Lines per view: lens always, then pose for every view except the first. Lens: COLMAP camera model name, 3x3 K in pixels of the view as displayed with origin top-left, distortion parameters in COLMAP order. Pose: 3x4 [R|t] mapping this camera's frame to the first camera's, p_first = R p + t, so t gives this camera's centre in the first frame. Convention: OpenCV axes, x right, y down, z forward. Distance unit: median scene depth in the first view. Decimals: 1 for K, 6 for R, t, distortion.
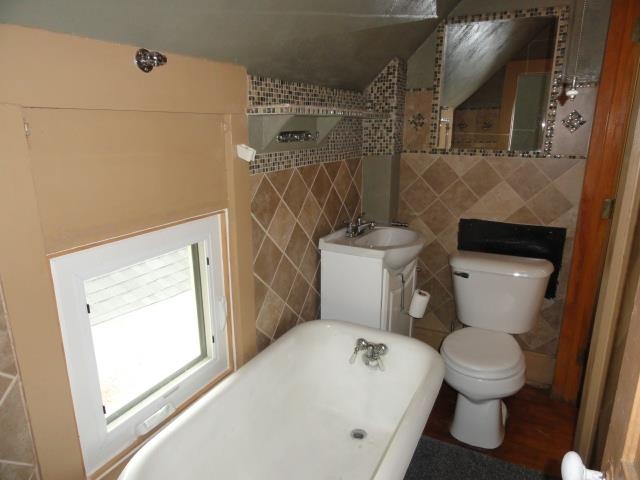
lens RADIAL K [[442.6, 0, 322.9], [0, 442.6, 240.8], [0, 0, 1]] dist [0.000562, 0.002218]
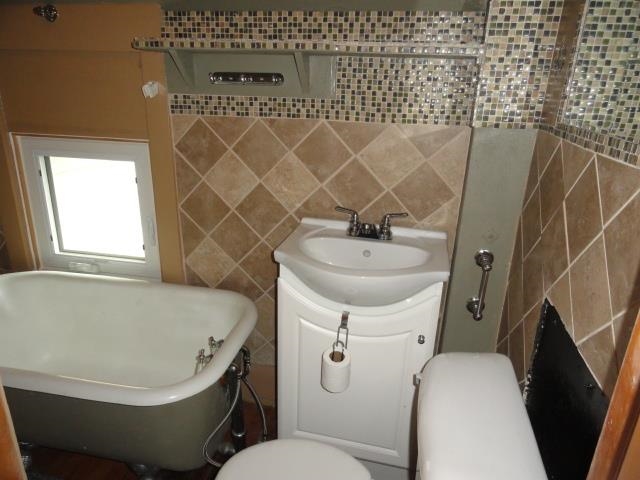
lens RADIAL K [[442.6, 0, 322.9], [0, 442.6, 240.8], [0, 0, 1]] dist [0.000562, 0.002218]
pose [[0.272760, 0.323947, -0.905903, 0.877577], [-0.272966, 0.928970, 0.250008, -0.207245], [0.922546, 0.179088, 0.341812, 0.936359]]
